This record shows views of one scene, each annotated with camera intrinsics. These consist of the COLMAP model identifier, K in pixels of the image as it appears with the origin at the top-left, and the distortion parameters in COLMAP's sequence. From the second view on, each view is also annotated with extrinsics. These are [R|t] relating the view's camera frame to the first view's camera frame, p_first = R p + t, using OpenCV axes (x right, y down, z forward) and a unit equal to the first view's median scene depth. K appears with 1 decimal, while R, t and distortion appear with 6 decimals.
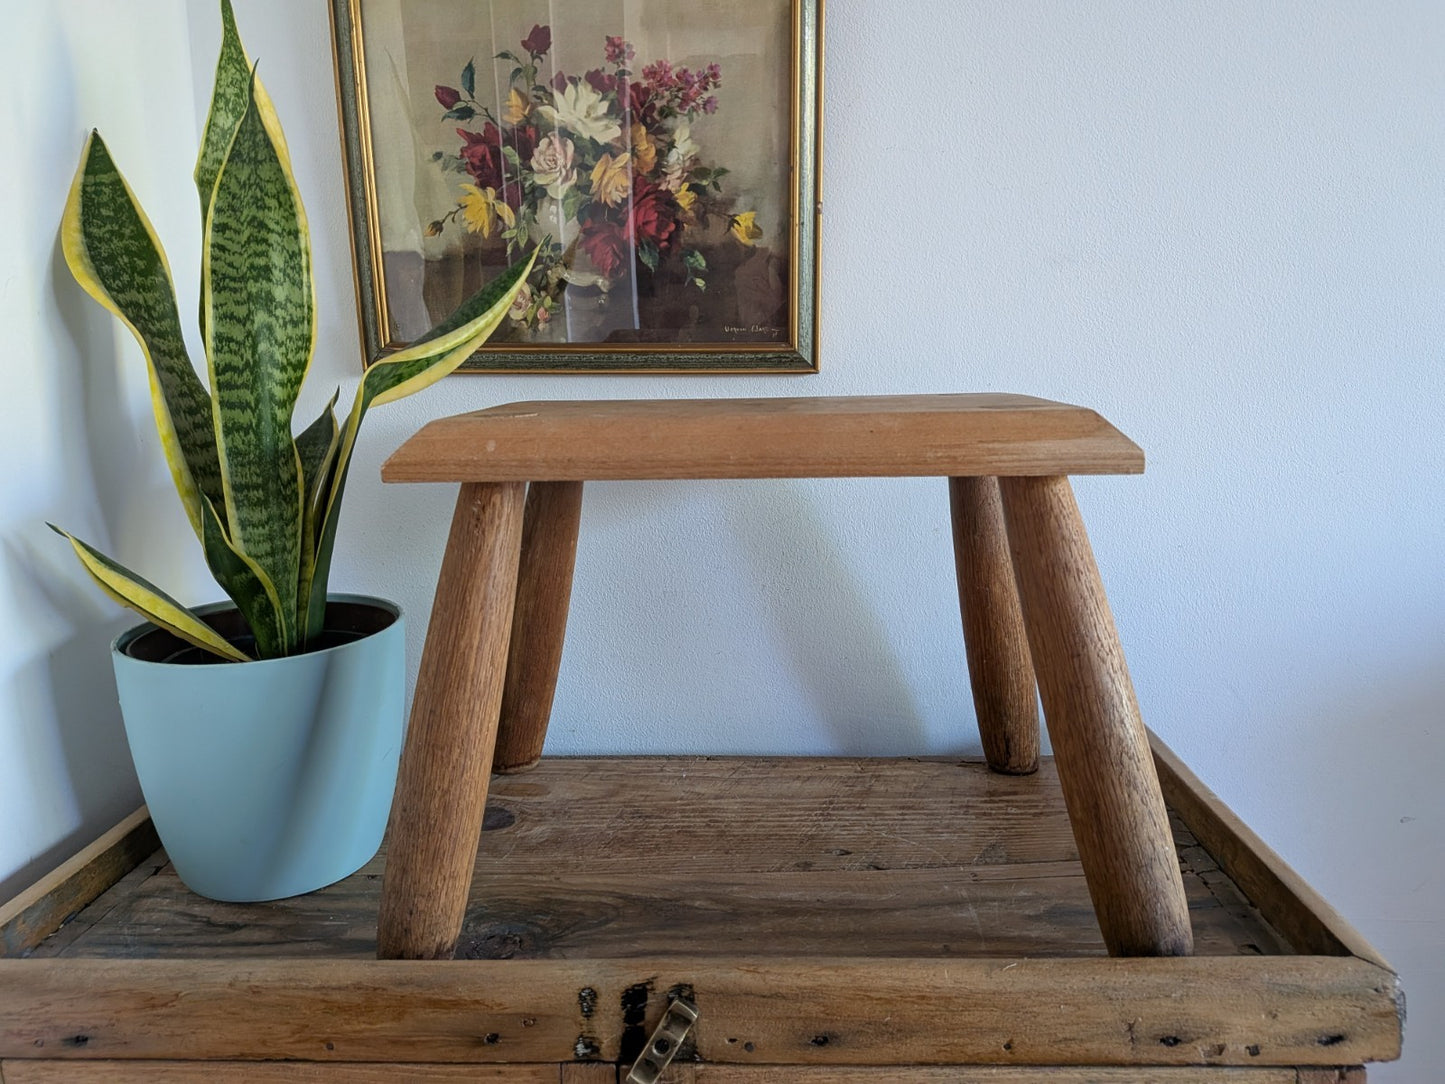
lens RADIAL K [[1058.4, 0, 725.4], [0, 1058.4, 504.0], [0, 0, 1]] dist [0.063016, -0.120955]
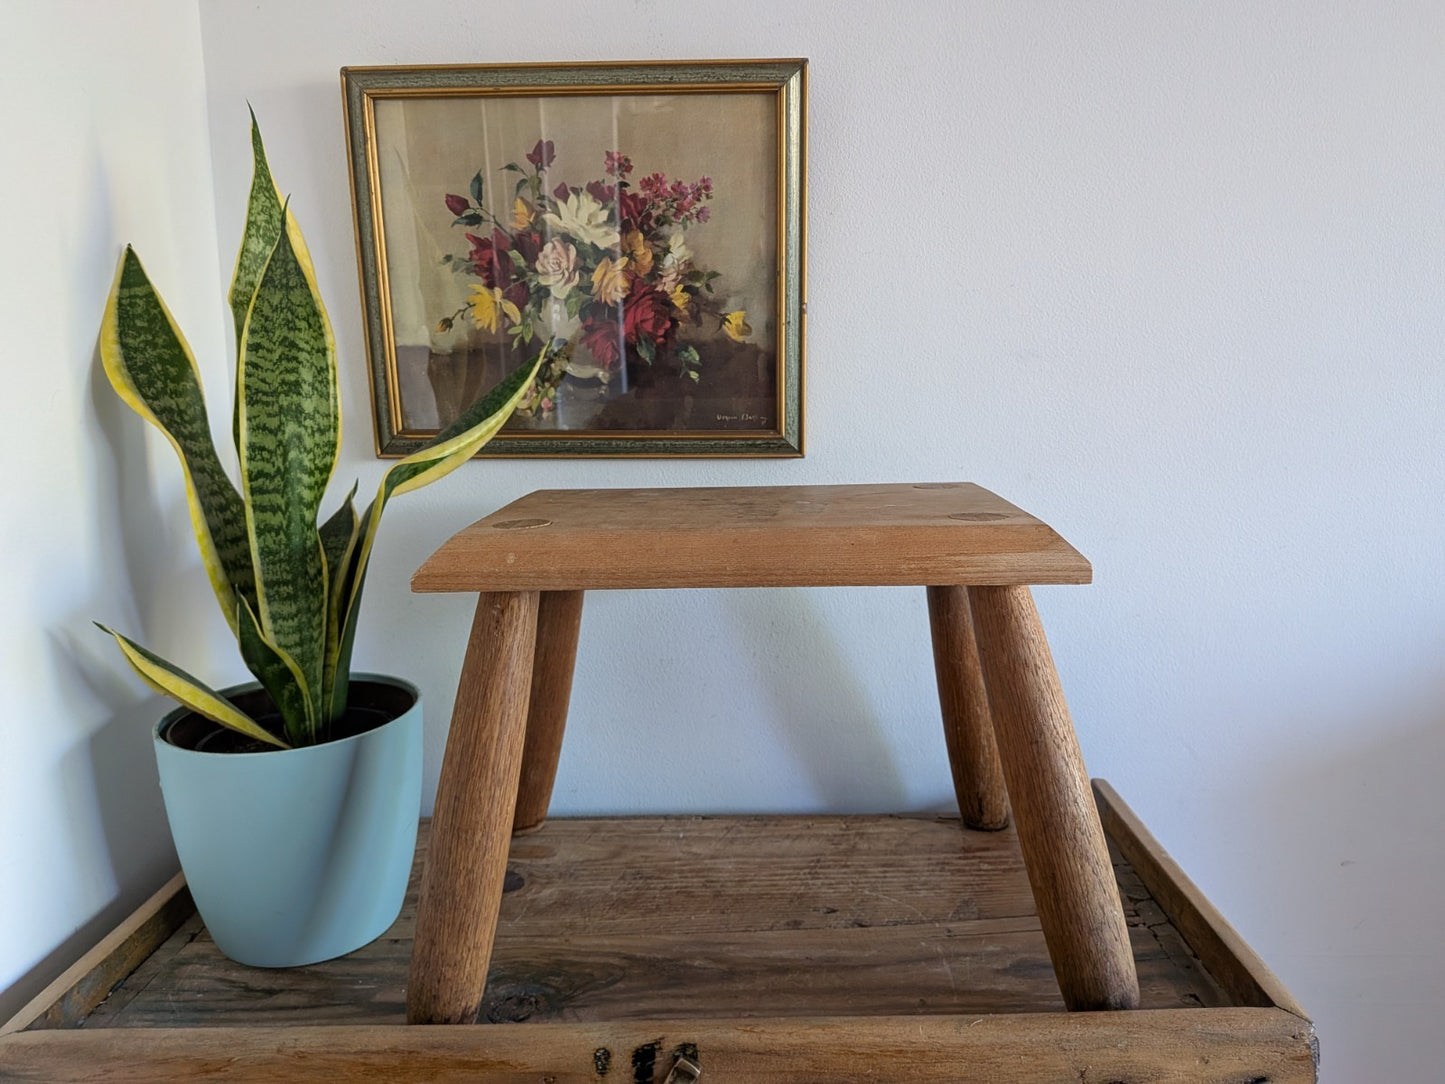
lens RADIAL K [[1058.4, 0, 741.2], [0, 1058.4, 517.8], [0, 0, 1]] dist [0.063016, -0.120955]
pose [[0.999574, -0.005424, 0.028679, -0.009442], [0.005516, 0.999980, -0.003106, -0.076554], [-0.028661, 0.003263, 0.999584, -0.095661]]
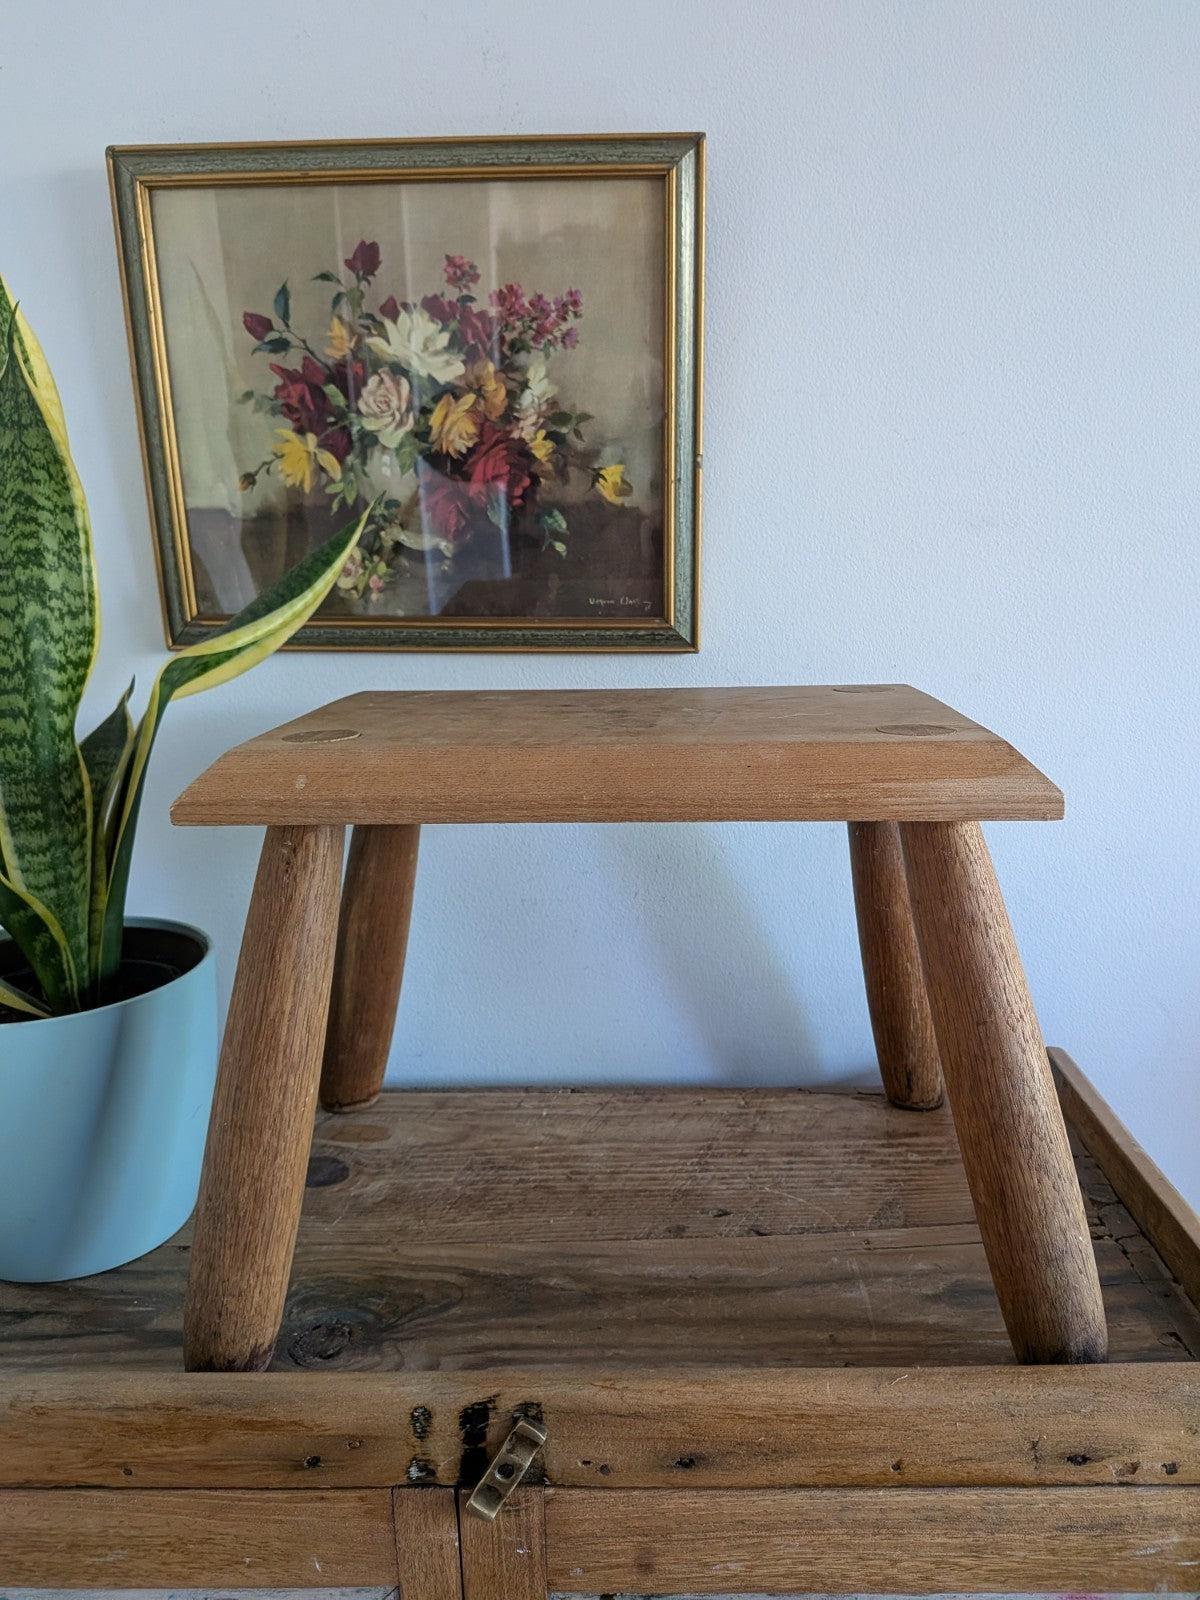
lens RADIAL K [[1171.9, 0, 636.6], [0, 1171.9, 800.9], [0, 0, 1]] dist [0.063016, -0.120955]
pose [[0.999803, -0.002407, 0.019723, 0.023688], [0.001125, 0.997899, 0.064783, -0.082965], [-0.019838, -0.064748, 0.997704, 0.047622]]
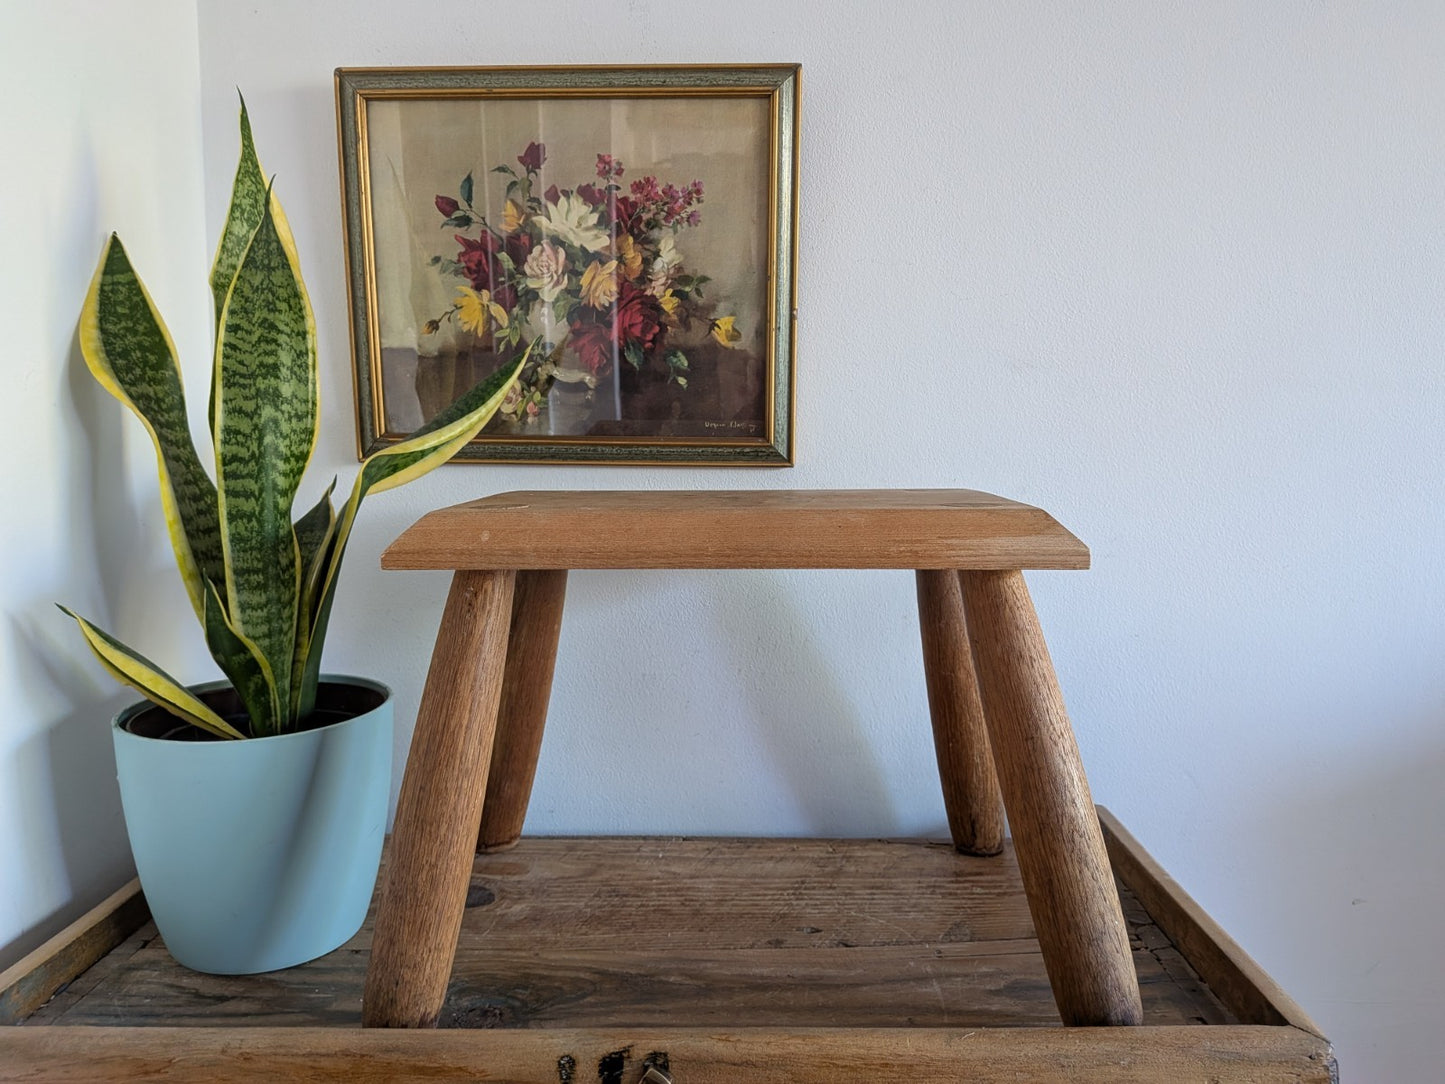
lens RADIAL K [[1058.4, 0, 724.8], [0, 1058.4, 522.1], [0, 0, 1]] dist [0.063016, -0.120955]
pose [[0.999755, 0.010960, 0.019206, 0.000101], [-0.009757, 0.998049, -0.061662, -0.004237], [-0.019844, 0.061459, 0.997912, -0.060646]]
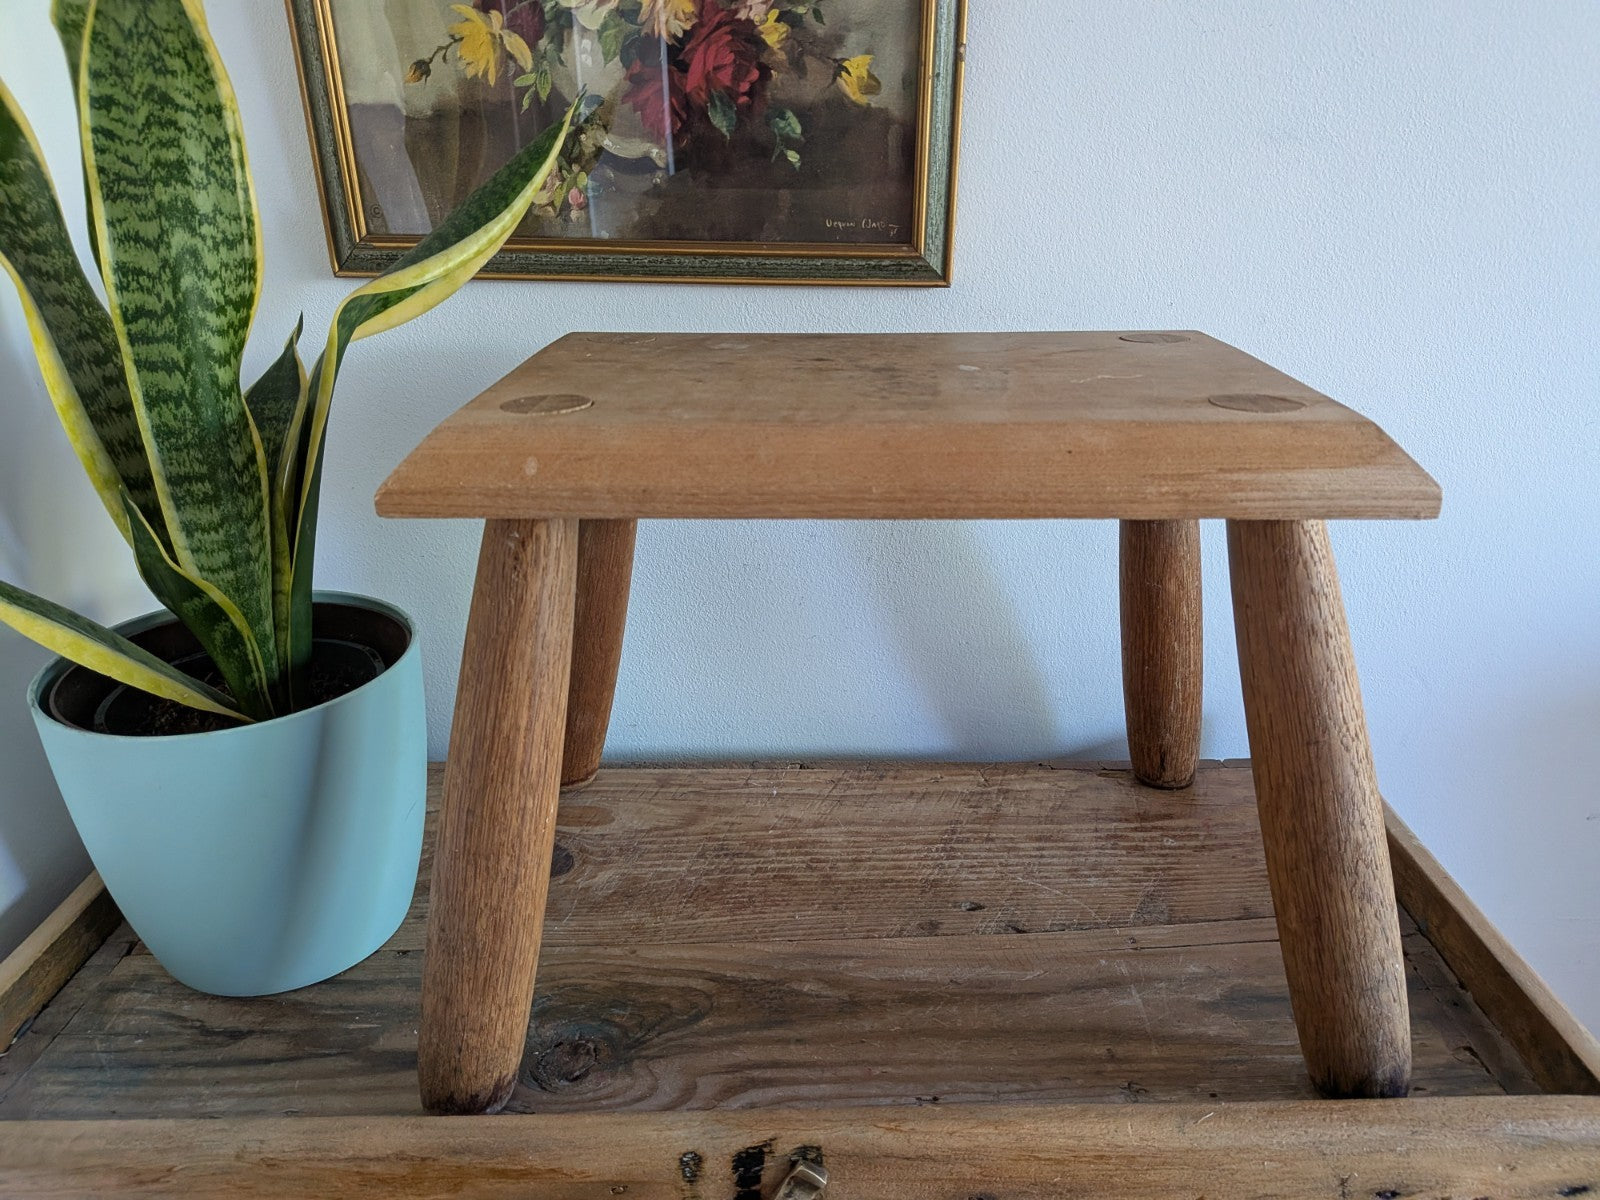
lens RADIAL K [[1171.9, 0, 831.1], [0, 1171.9, 615.5], [0, 0, 1]] dist [0.063016, -0.120955]
pose [[0.998570, -0.004039, 0.053307, -0.053488], [-0.008771, 0.971250, 0.237900, -0.121368], [-0.052735, -0.238028, 0.969826, 0.173727]]
